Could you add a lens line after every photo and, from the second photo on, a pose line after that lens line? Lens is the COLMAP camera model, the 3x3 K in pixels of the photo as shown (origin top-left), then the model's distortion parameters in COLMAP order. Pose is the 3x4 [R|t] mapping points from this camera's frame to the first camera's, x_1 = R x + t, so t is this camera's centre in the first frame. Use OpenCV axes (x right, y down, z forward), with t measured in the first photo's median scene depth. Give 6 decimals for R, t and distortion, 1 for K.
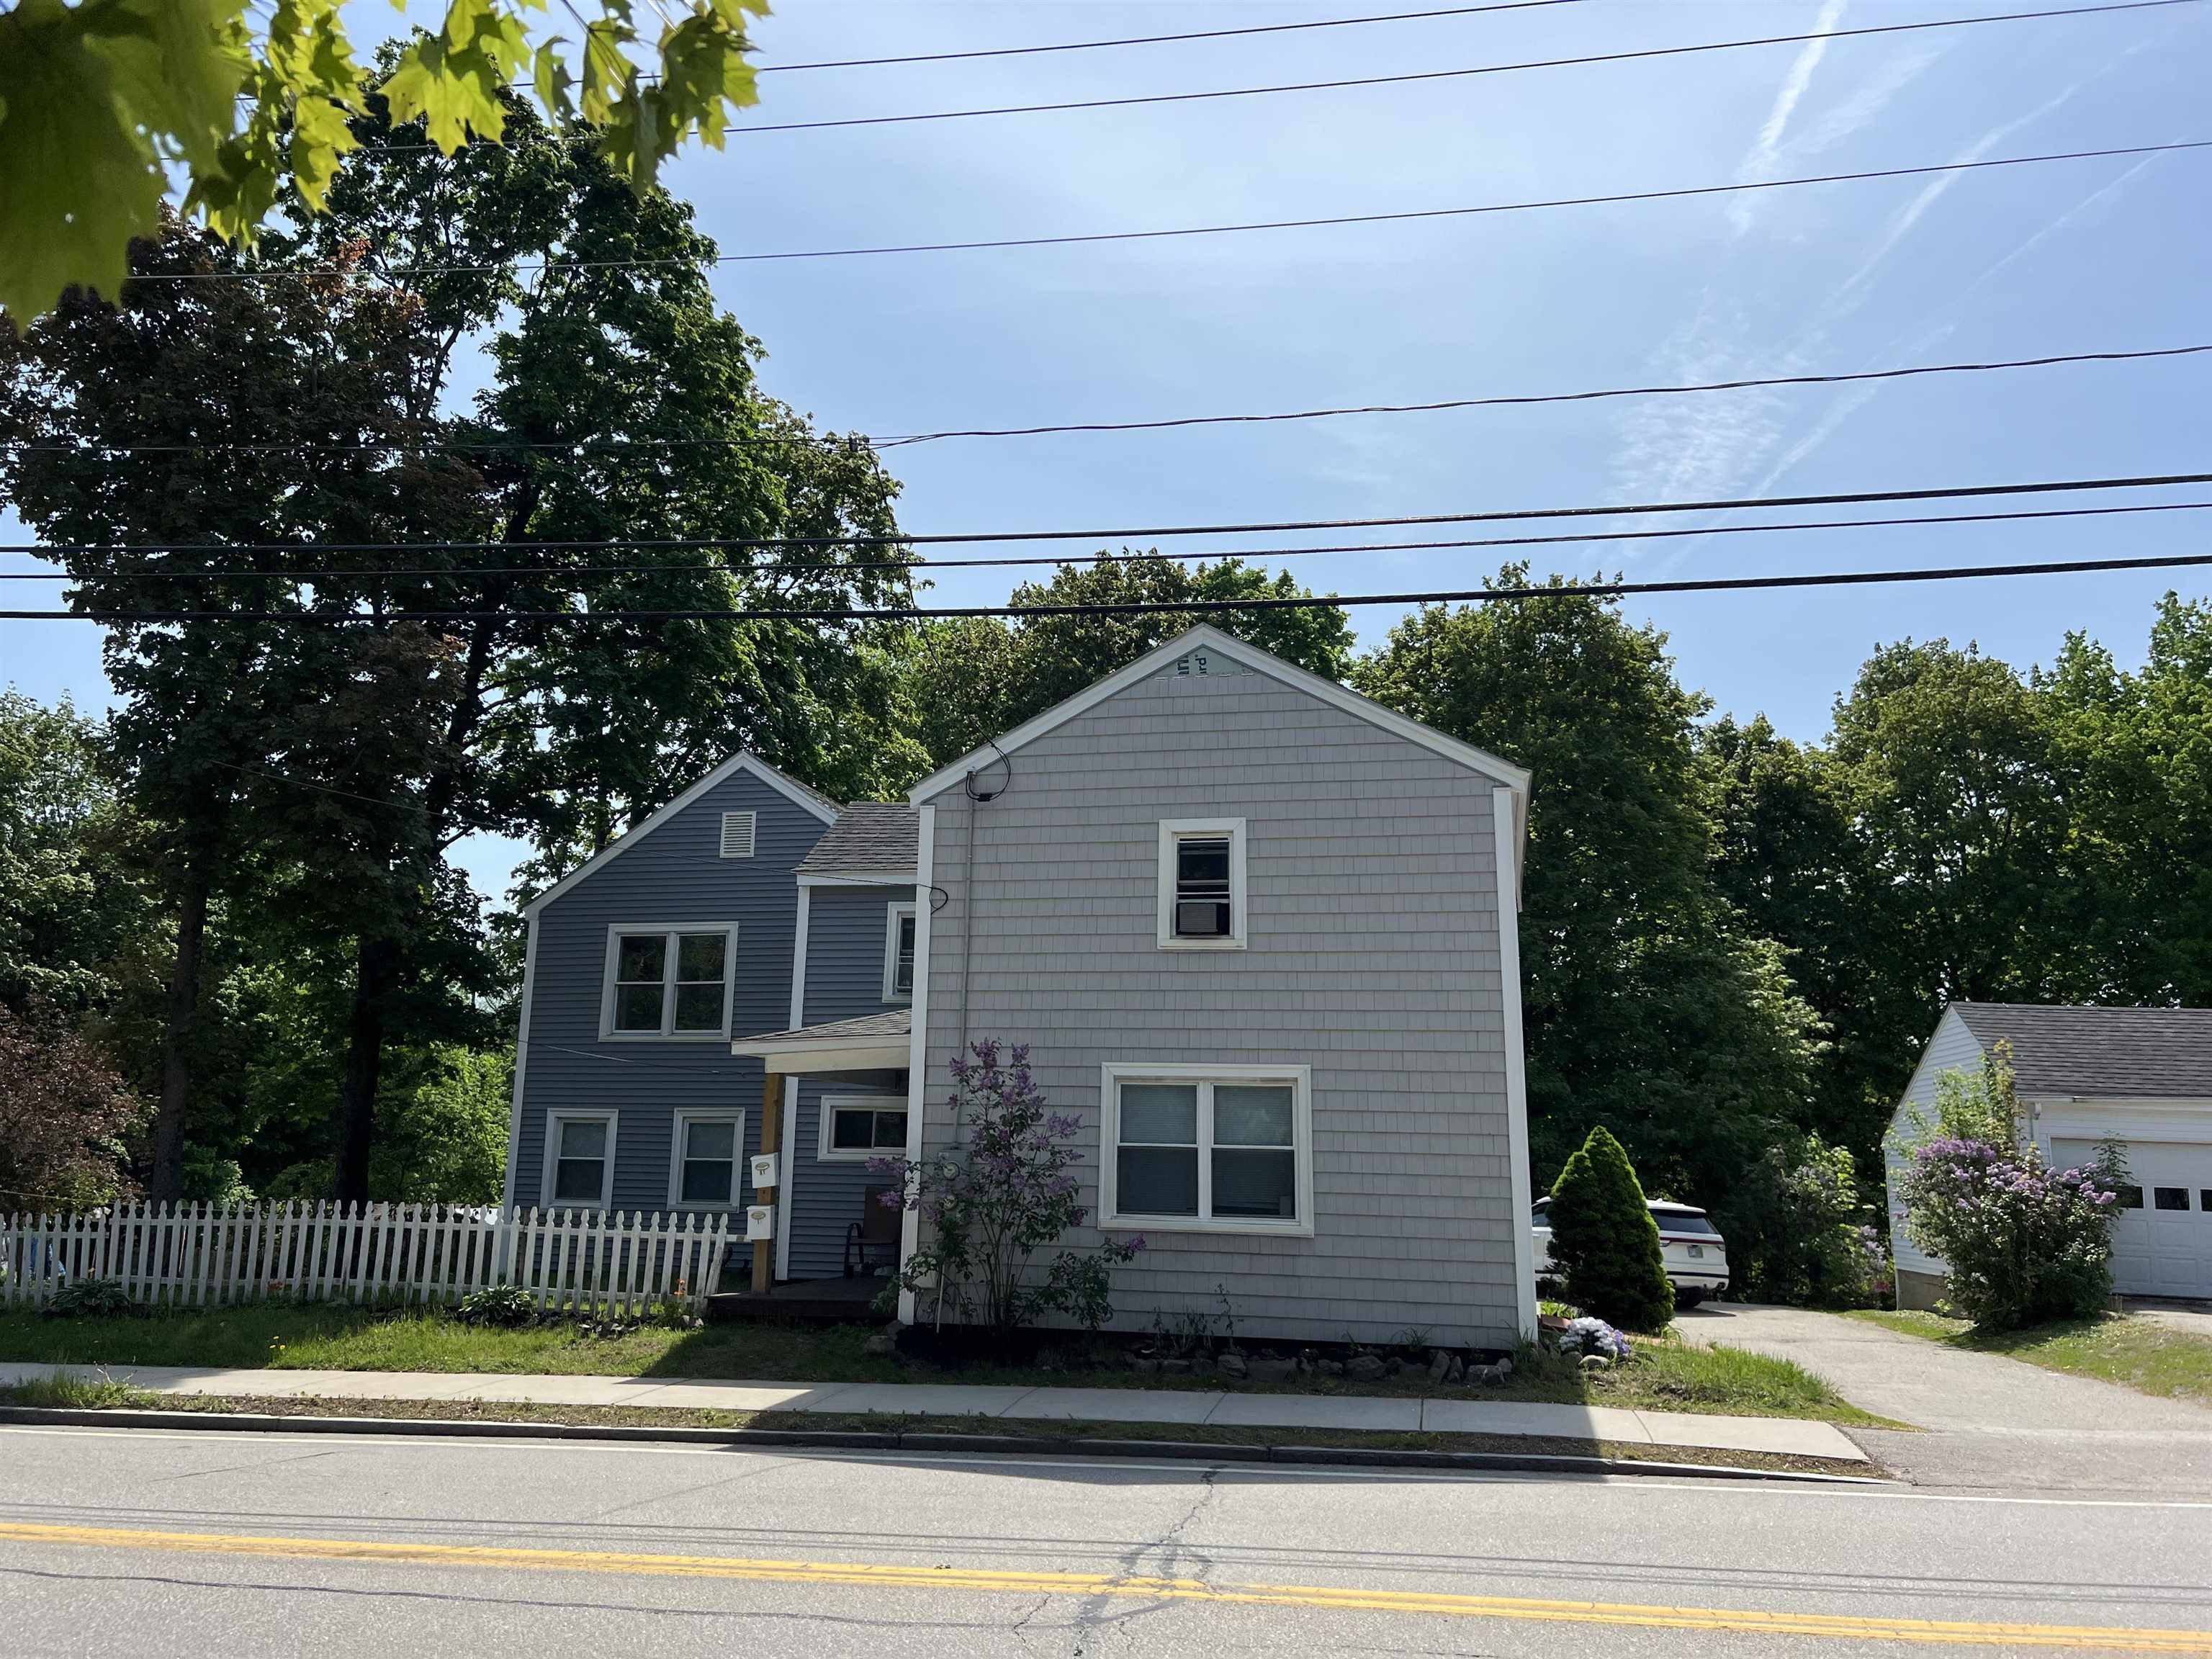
lens RADIAL K [[1638.5, 0, 1119.7], [0, 1638.5, 832.9], [0, 0, 1]] dist [0.051190, -0.040449]
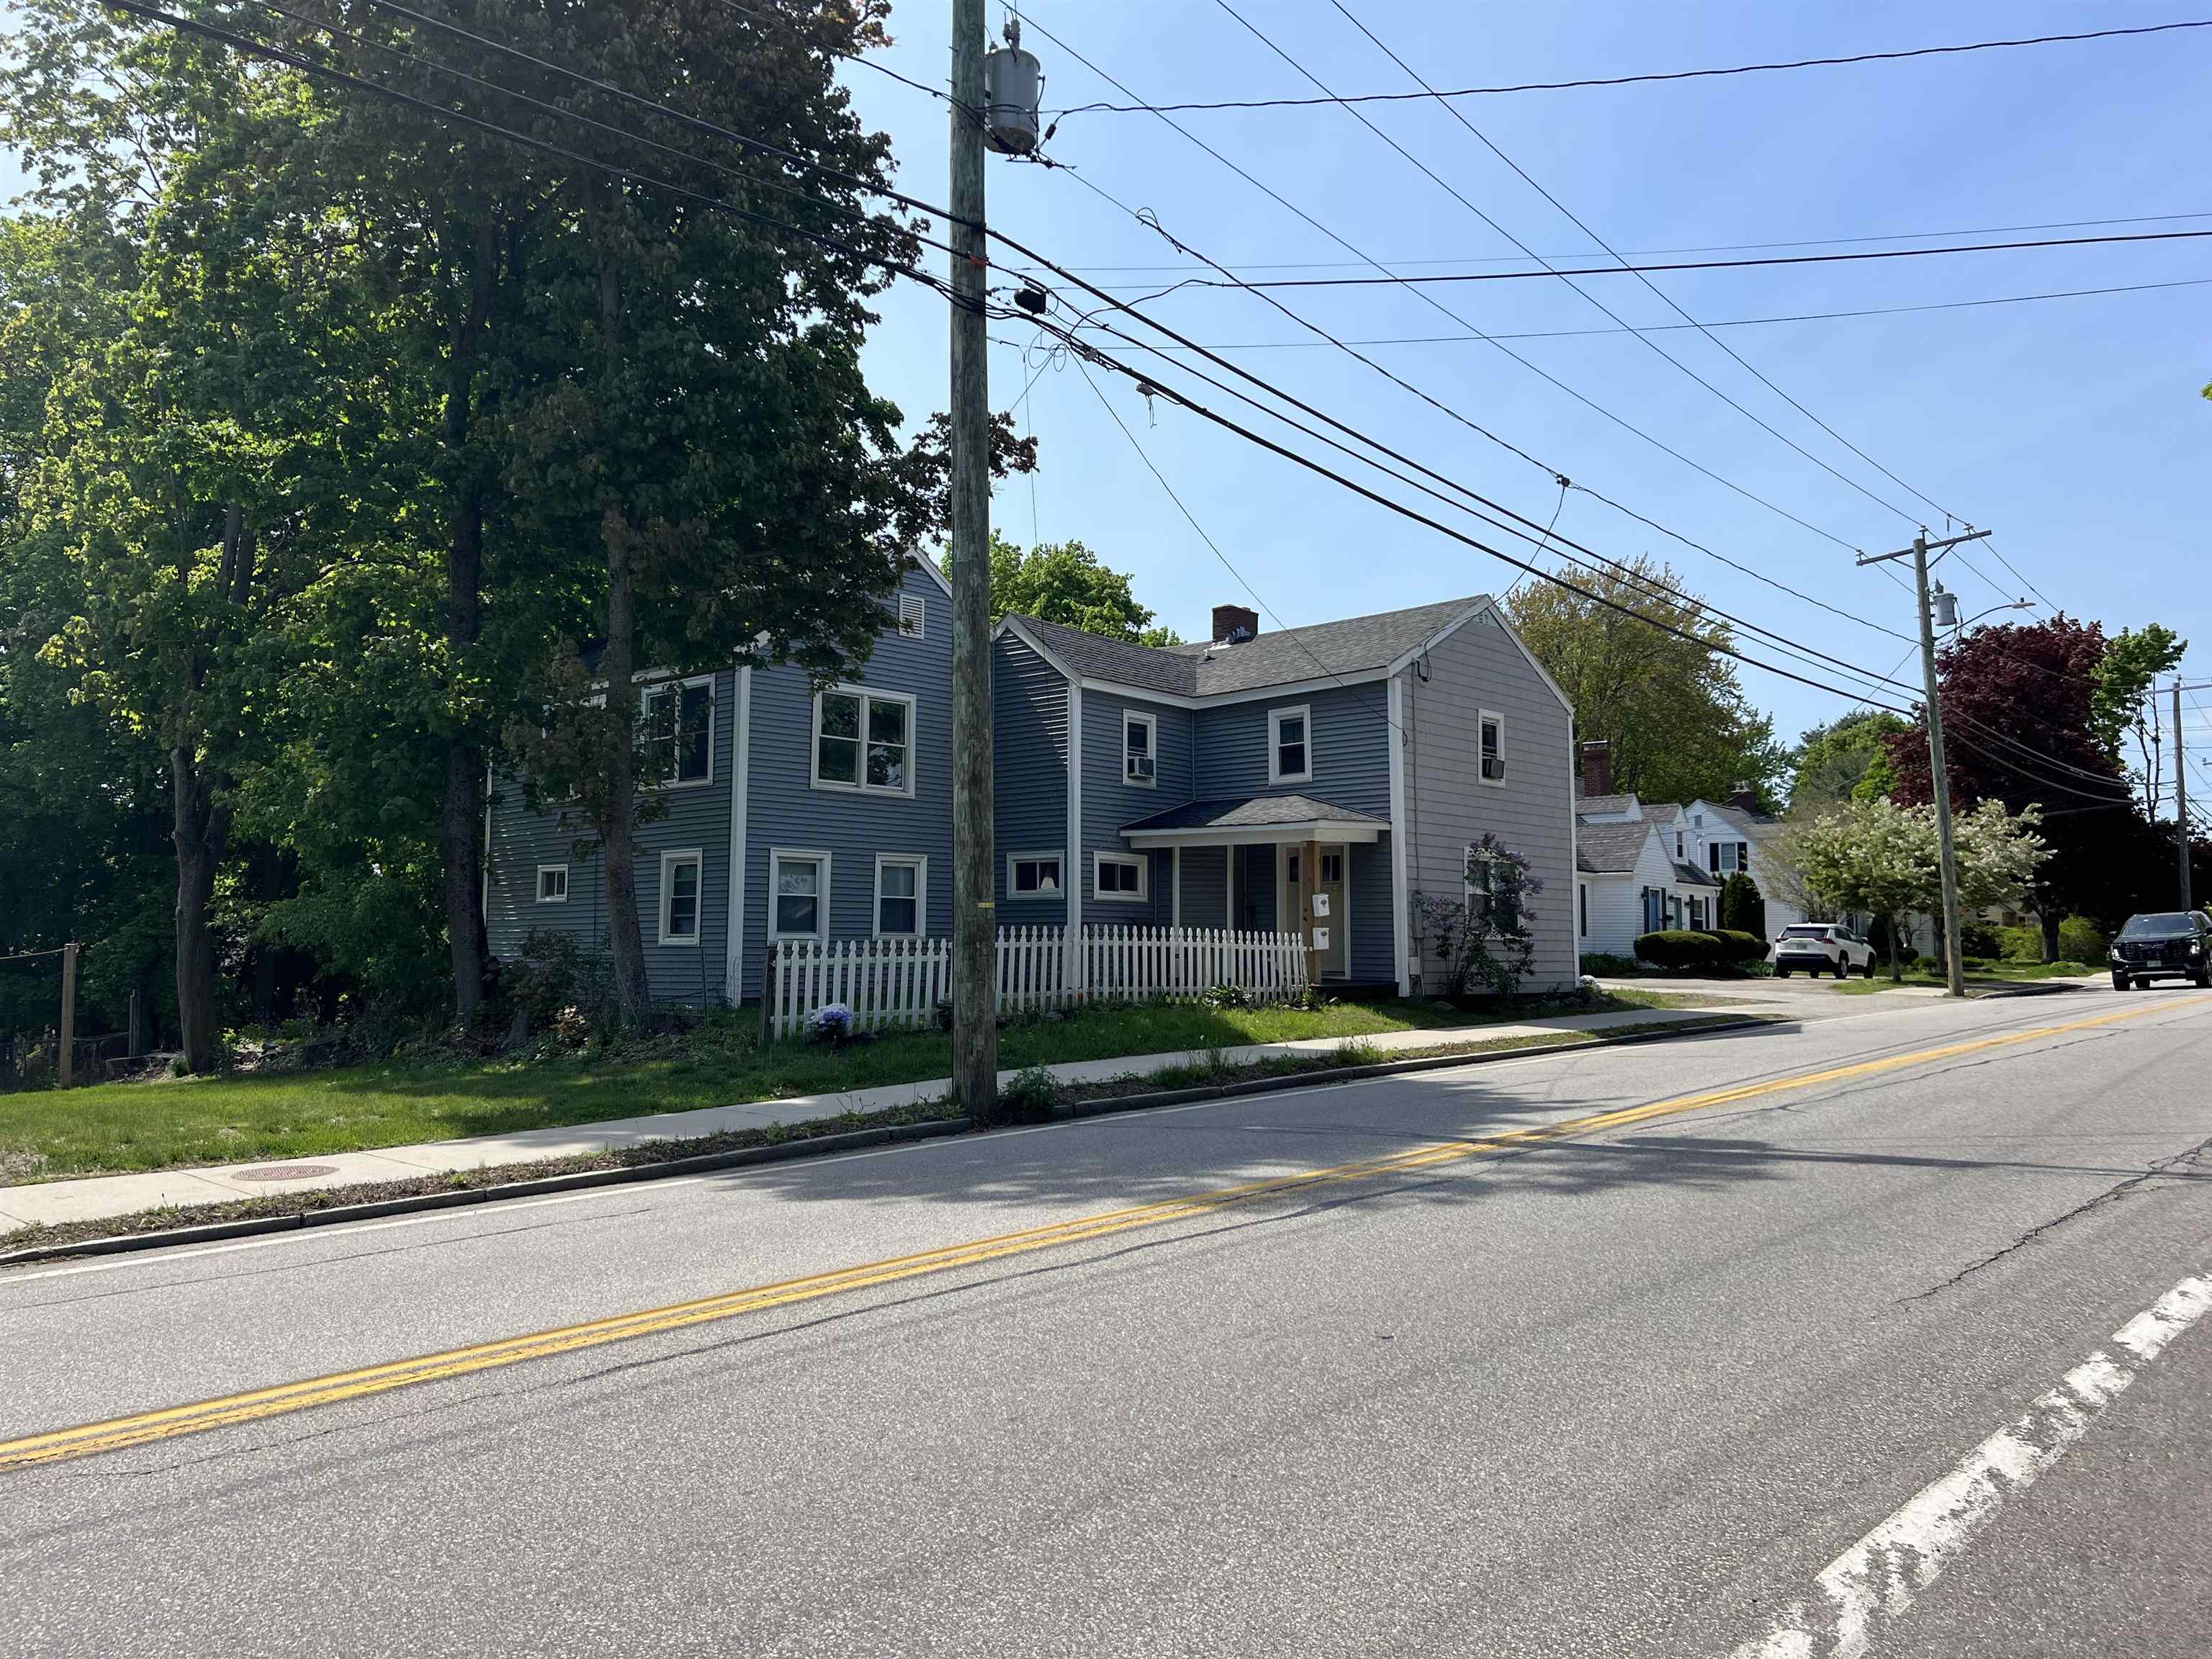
lens RADIAL K [[1638.5, 0, 1093.4], [0, 1638.5, 811.1], [0, 0, 1]] dist [0.051190, -0.040449]
pose [[0.517587, 0.054666, 0.853882, -1.647924], [-0.168728, 0.984882, 0.039223, 0.098533], [-0.838829, -0.164375, 0.518986, 0.419037]]
